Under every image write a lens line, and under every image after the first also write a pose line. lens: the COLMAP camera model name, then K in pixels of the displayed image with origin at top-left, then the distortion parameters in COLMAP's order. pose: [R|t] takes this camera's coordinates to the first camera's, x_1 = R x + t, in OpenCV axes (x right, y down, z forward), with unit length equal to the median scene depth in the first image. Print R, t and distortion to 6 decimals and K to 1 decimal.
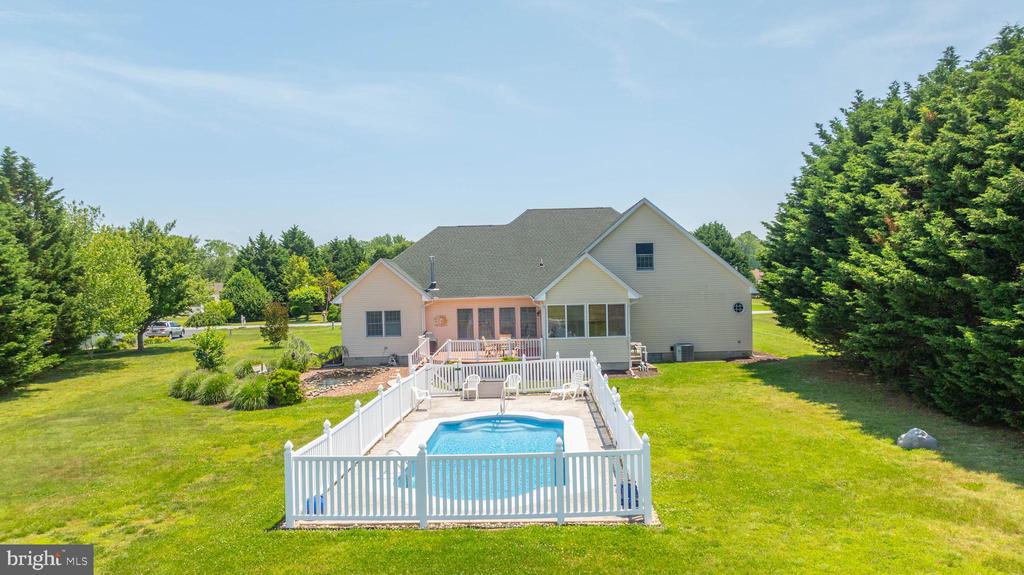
lens RADIAL K [[712.7, 0, 510.0], [0, 712.7, 283.0], [0, 0, 1]] dist [-0.015208, 0.015933]
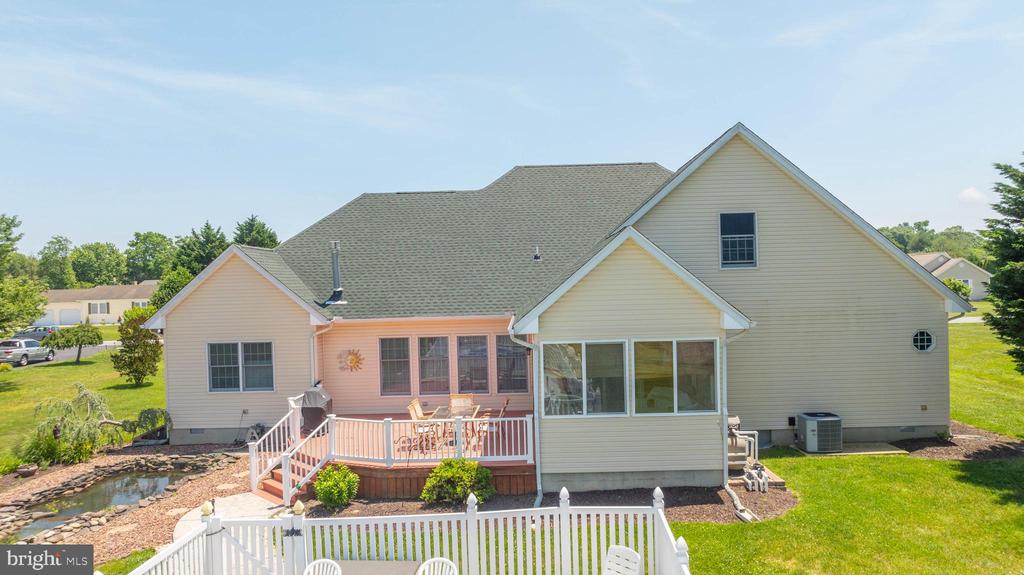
lens RADIAL K [[712.7, 0, 511.7], [0, 712.7, 290.2], [0, 0, 1]] dist [-0.015208, 0.015933]
pose [[0.999938, 0.000621, -0.011140, 0.034176], [-0.000504, 0.999945, 0.010449, -0.006371], [0.011146, -0.010442, 0.999883, 0.494791]]
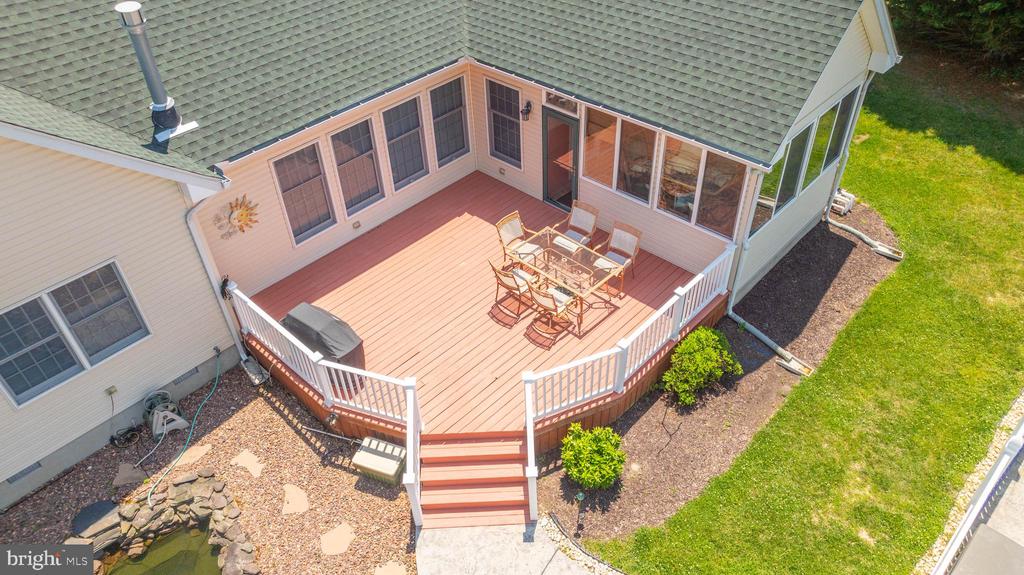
lens RADIAL K [[712.7, 0, 510.8], [0, 712.7, 281.4], [0, 0, 1]] dist [-0.015208, 0.015933]
pose [[0.685848, -0.469761, 0.555821, -0.213291], [0.024609, 0.778292, 0.627420, -0.122098], [-0.727328, -0.416637, 0.545350, 0.792298]]
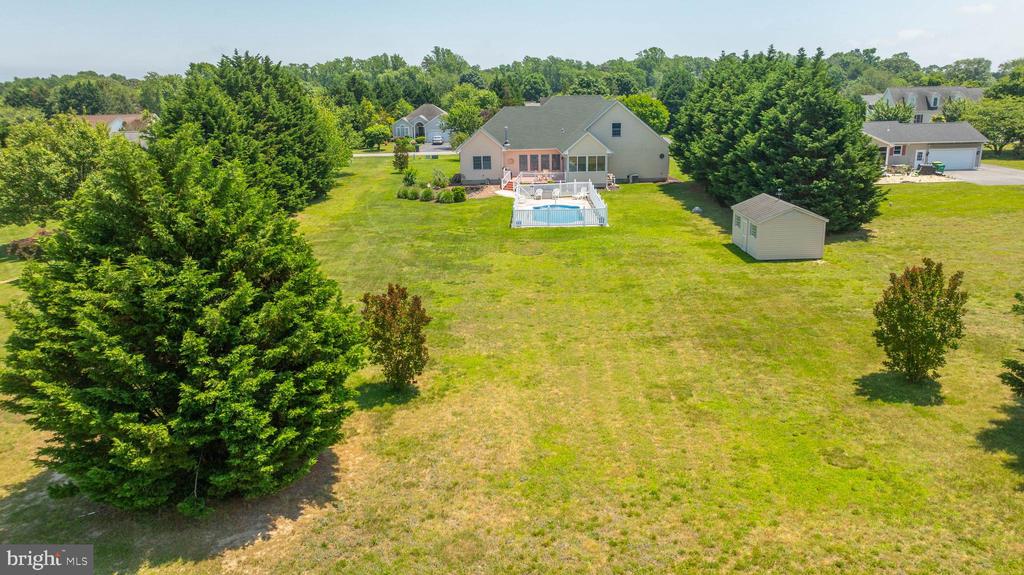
lens RADIAL K [[712.7, 0, 519.9], [0, 712.7, 292.6], [0, 0, 1]] dist [-0.015208, 0.015933]
pose [[0.999421, -0.001787, 0.033972, -0.149227], [-0.007333, 0.963826, 0.266430, -0.127403], [-0.033219, -0.266525, 0.963255, -1.030271]]
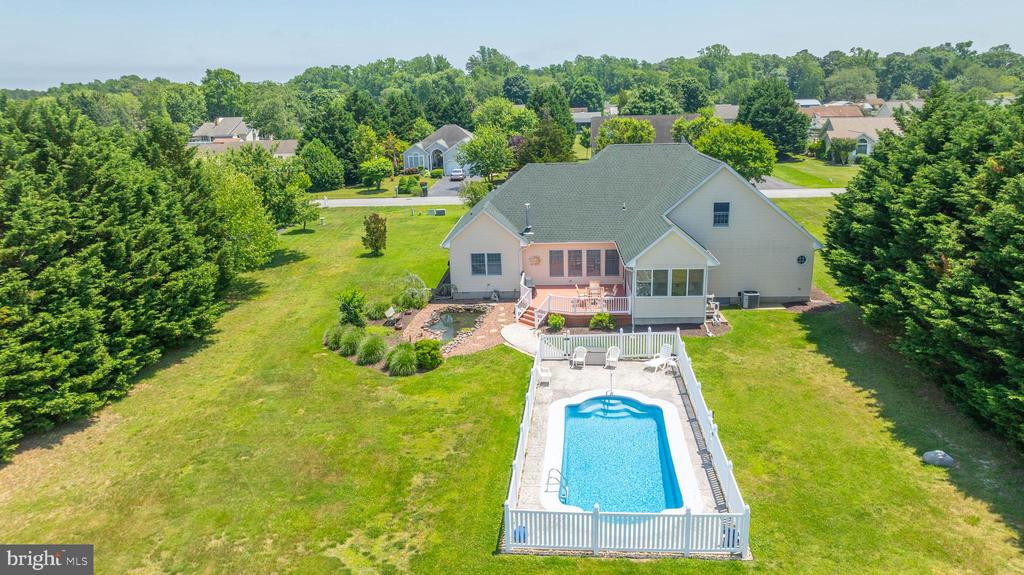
lens RADIAL K [[712.7, 0, 515.2], [0, 712.7, 277.5], [0, 0, 1]] dist [-0.015208, 0.015933]
pose [[0.998978, 0.010885, -0.043860, -0.084716], [0.000550, 0.967555, 0.252660, -0.225172], [0.045187, -0.252426, 0.966561, -0.122231]]
